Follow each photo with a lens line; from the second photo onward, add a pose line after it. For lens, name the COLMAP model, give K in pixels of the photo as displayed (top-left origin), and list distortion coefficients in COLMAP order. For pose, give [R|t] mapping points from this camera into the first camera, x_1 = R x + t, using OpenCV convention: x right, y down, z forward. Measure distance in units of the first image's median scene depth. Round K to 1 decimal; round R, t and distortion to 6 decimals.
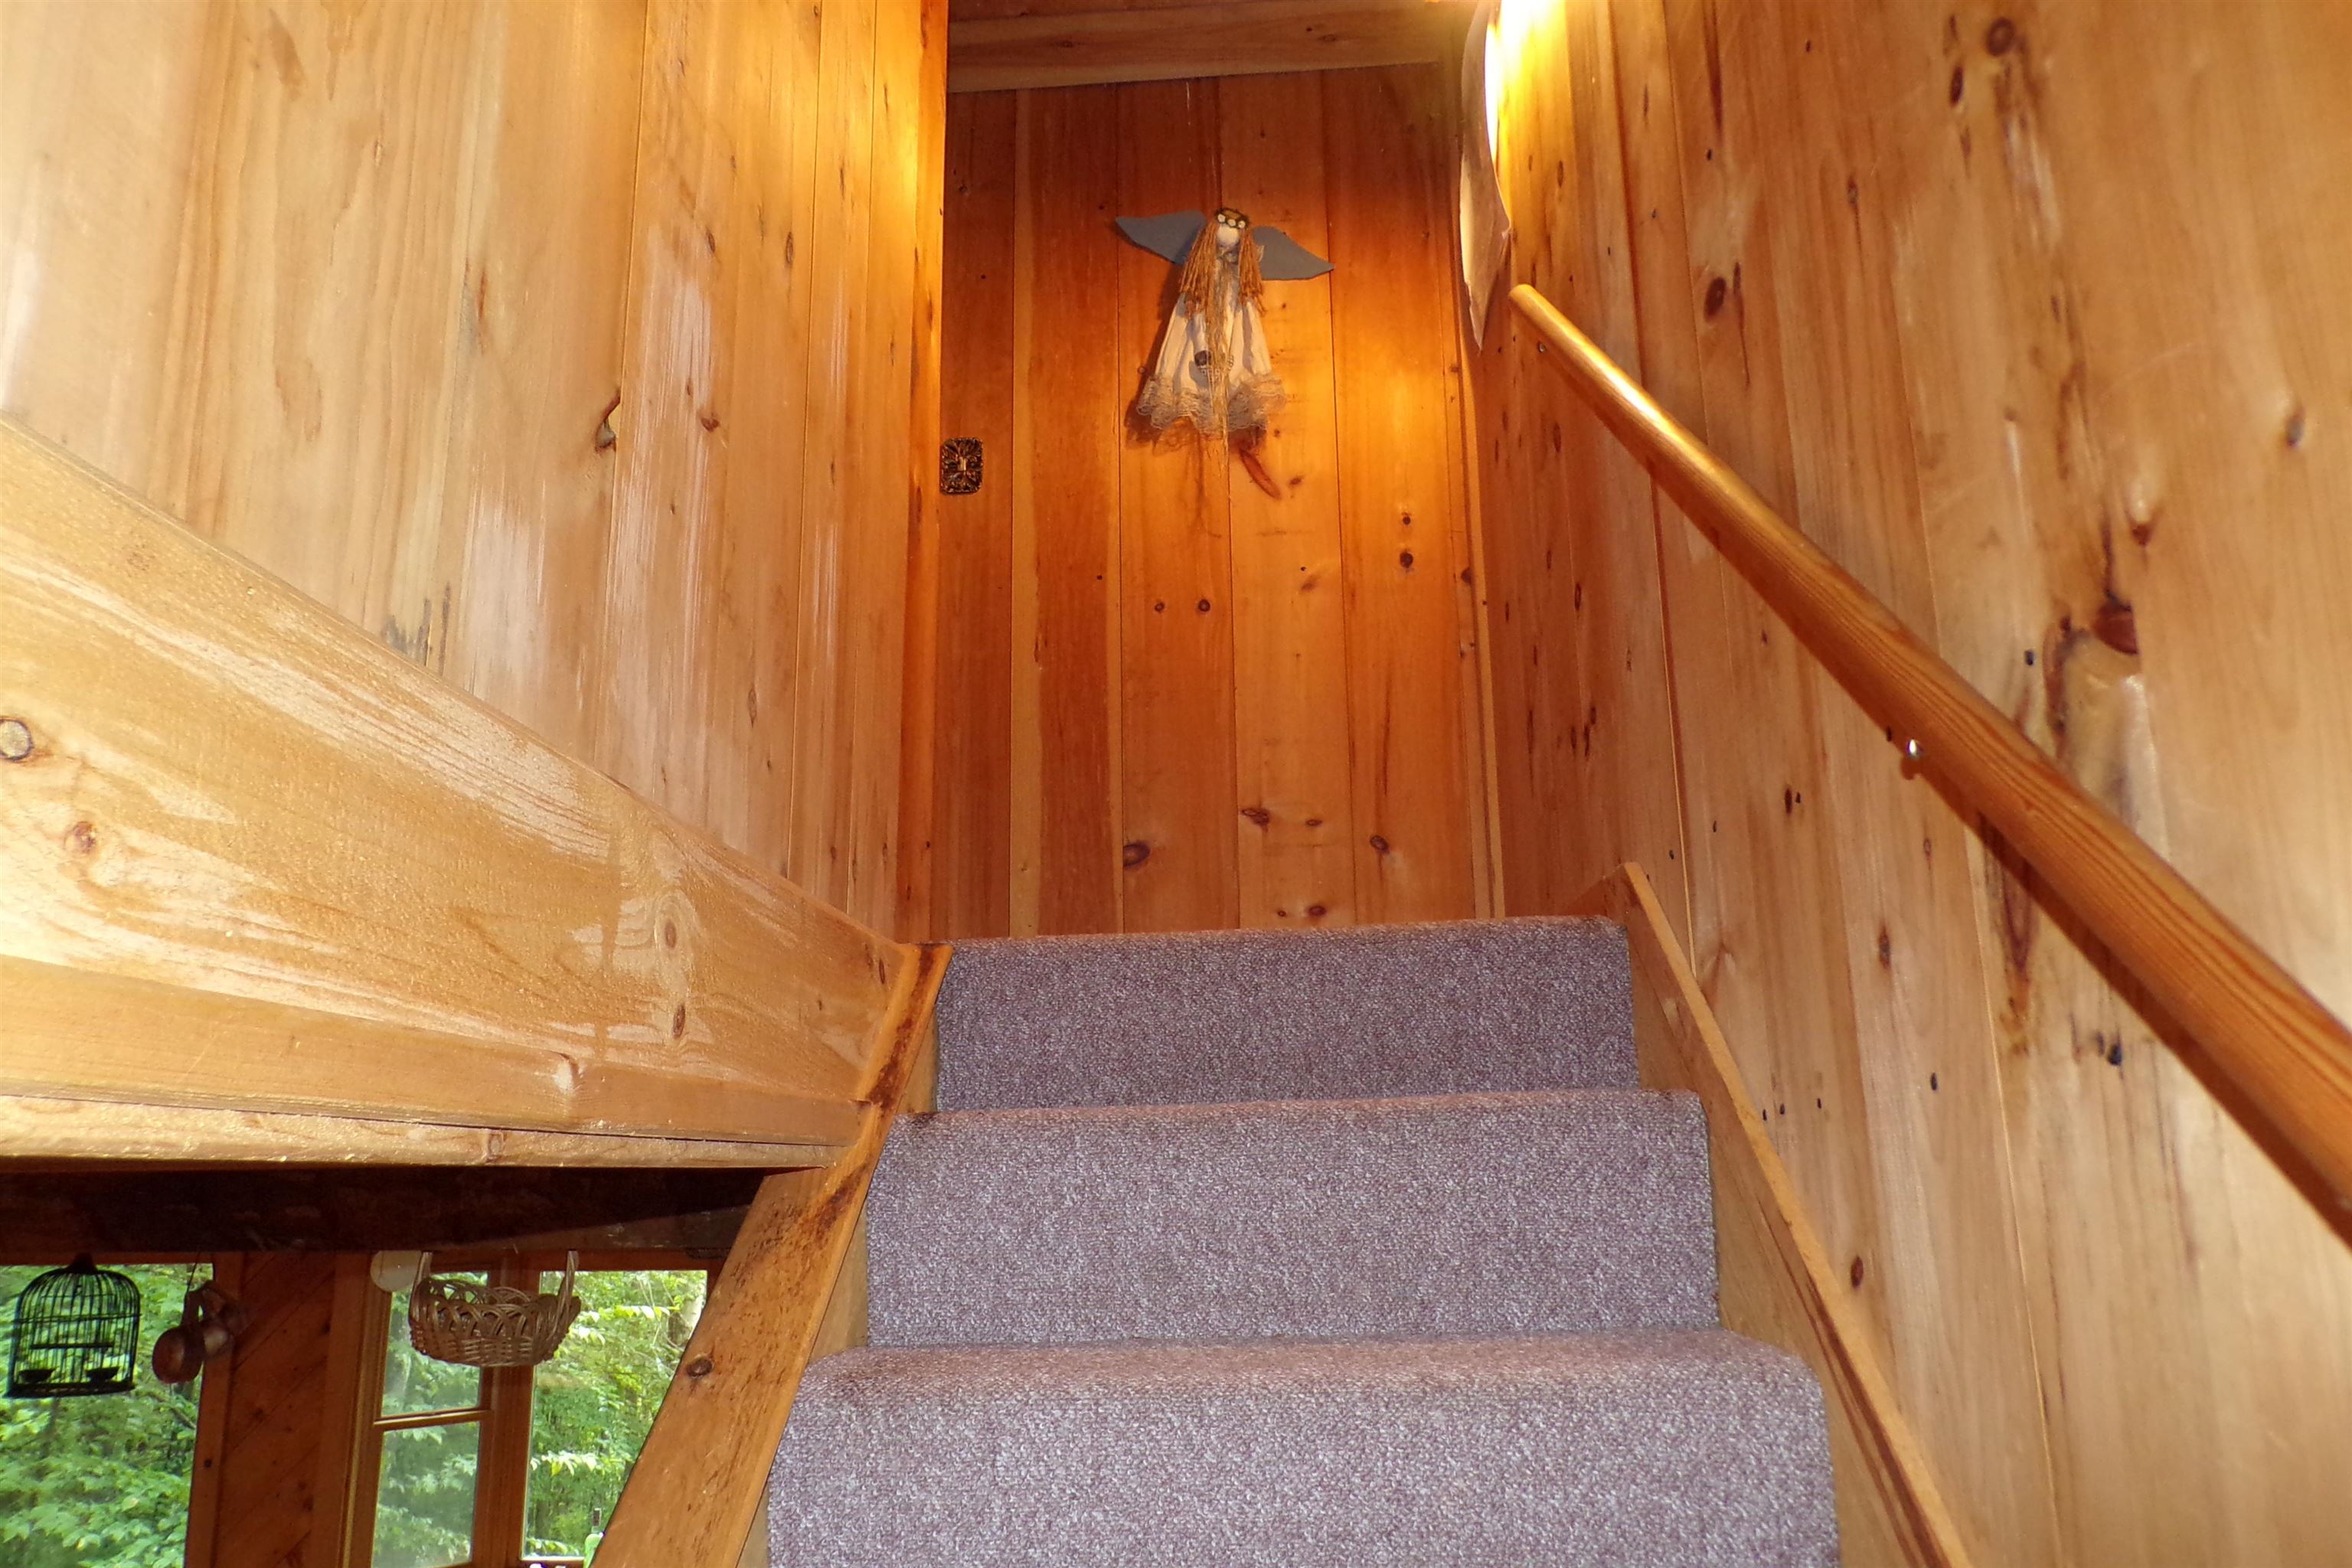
lens RADIAL K [[1575.2, 0, 1120.3], [0, 1575.2, 790.9], [0, 0, 1]] dist [-0.004756, 0.000418]
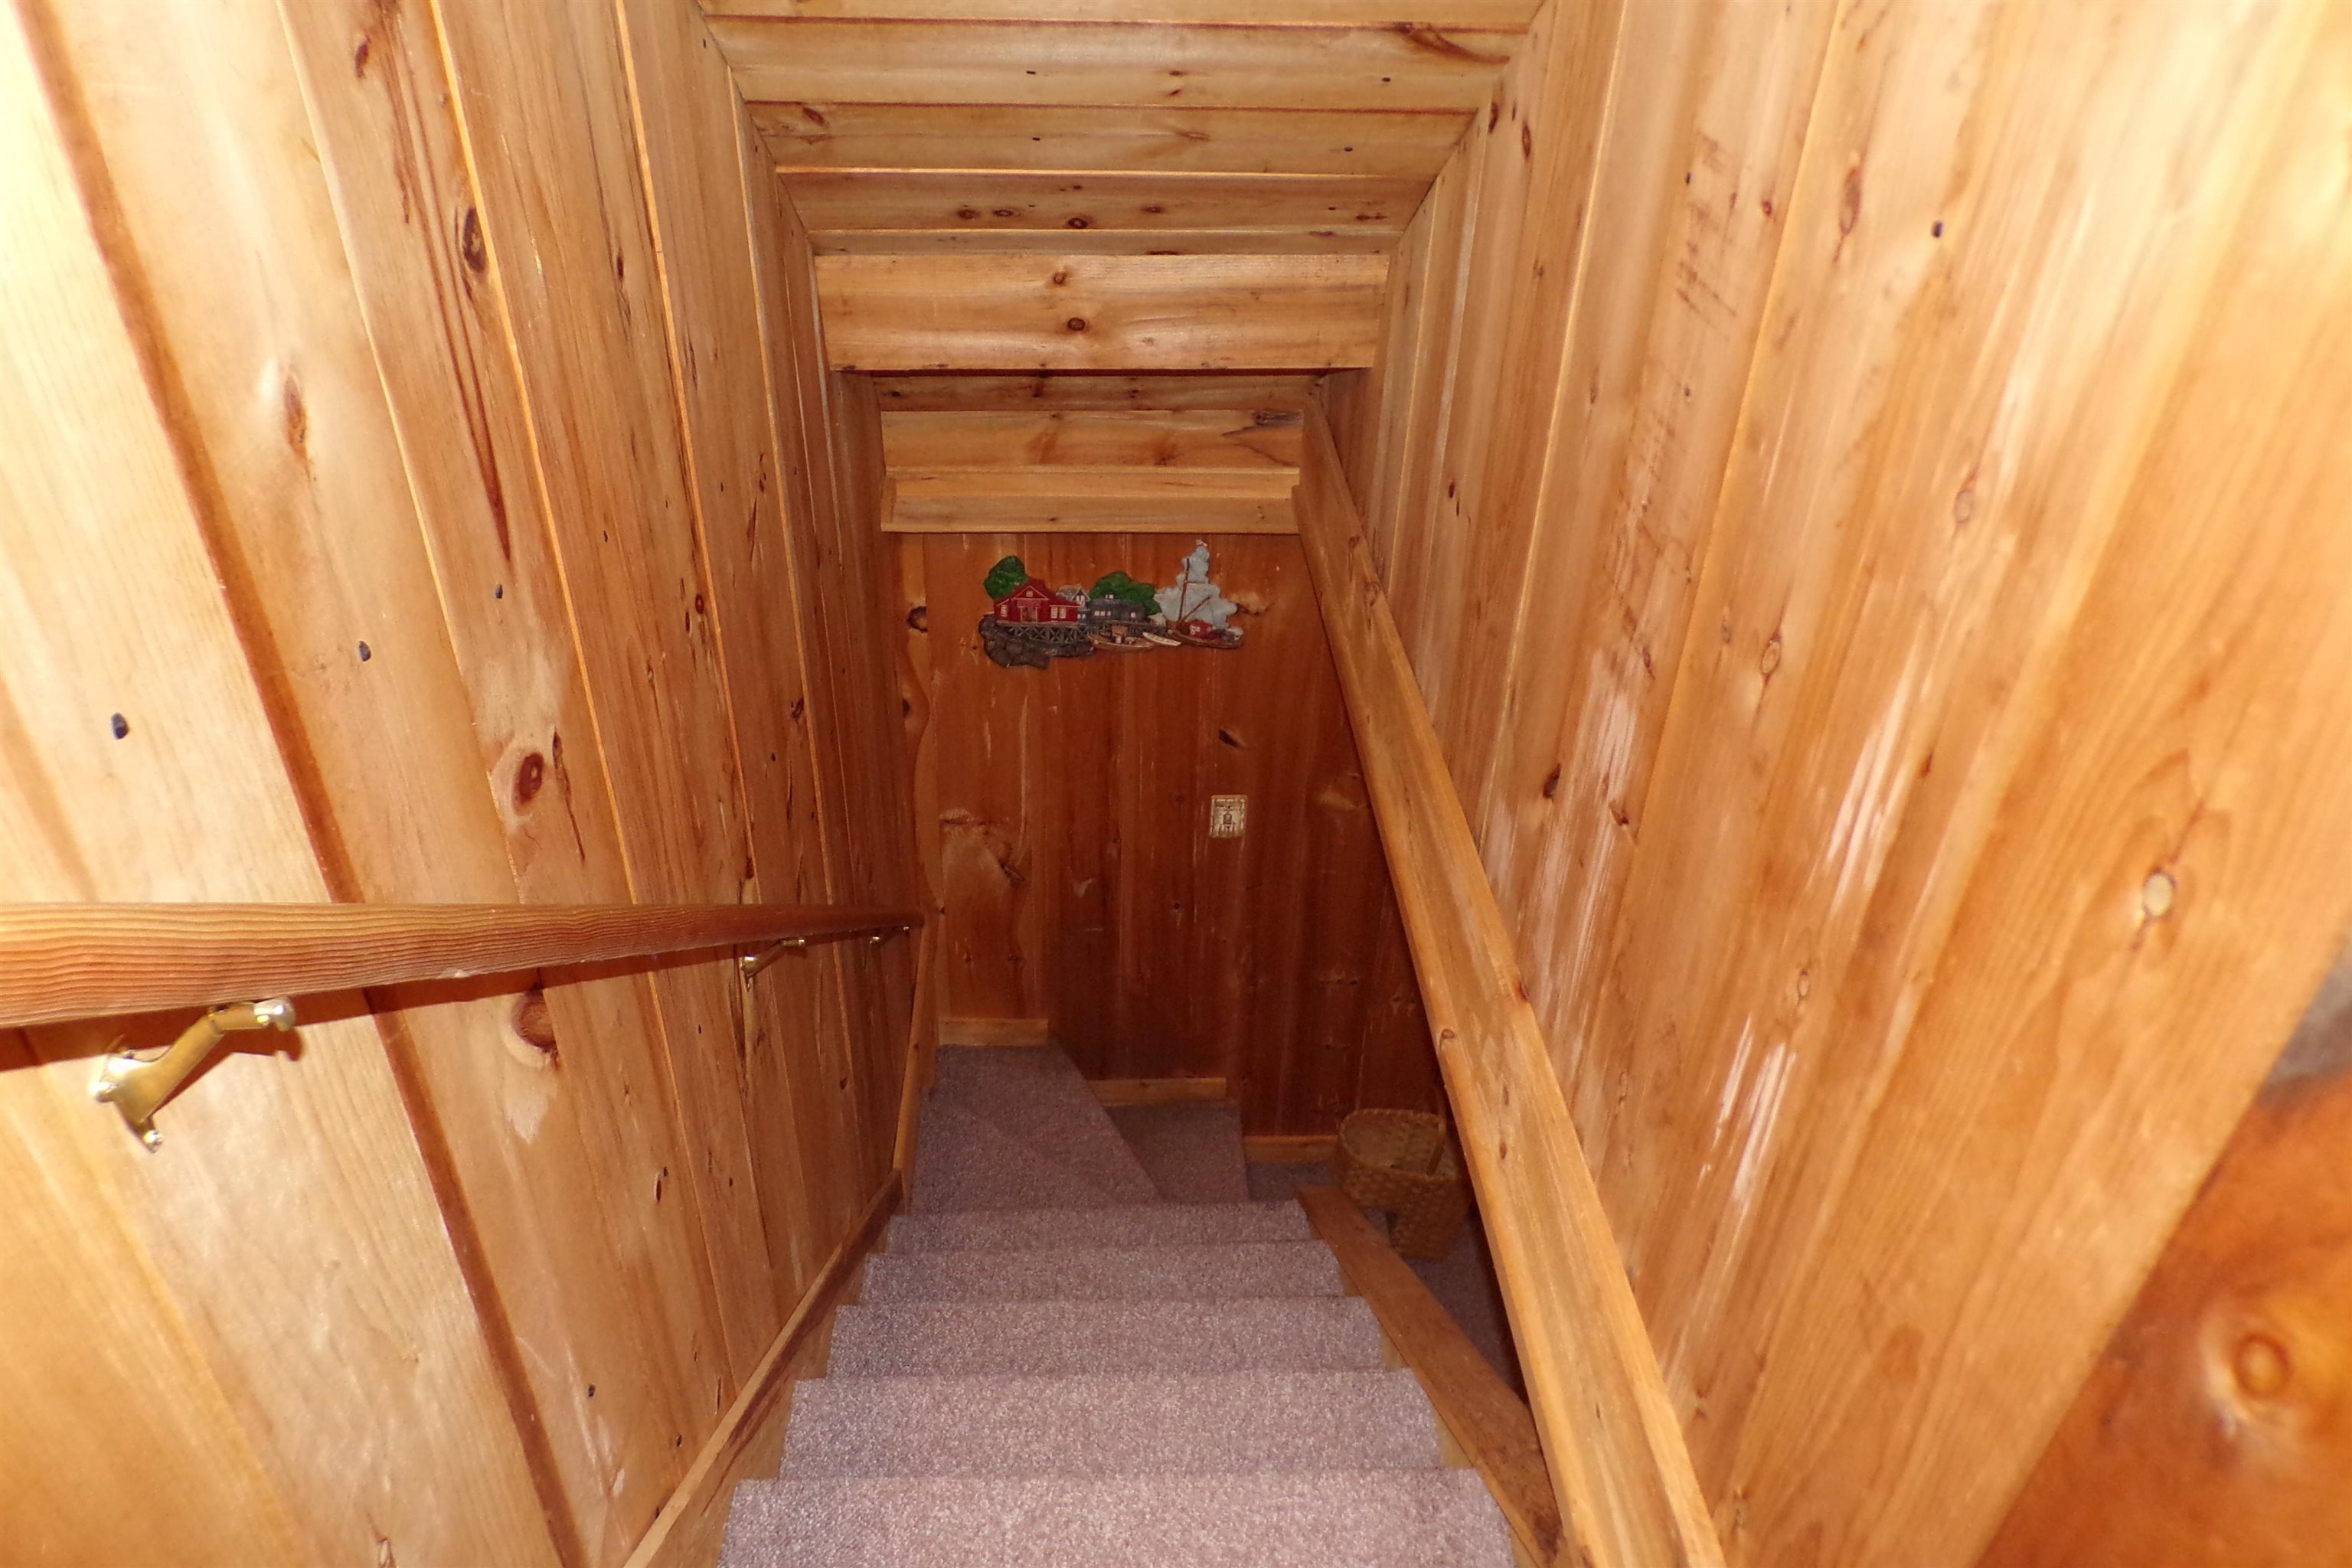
lens RADIAL K [[1575.2, 0, 1120.3], [0, 1575.2, 790.9], [0, 0, 1]] dist [-0.004756, 0.000418]
pose [[-0.994240, 0.055970, -0.091405, 0.191677], [0.018264, 0.928820, 0.370081, -0.679841], [0.105612, 0.366280, -0.924492, 2.019356]]
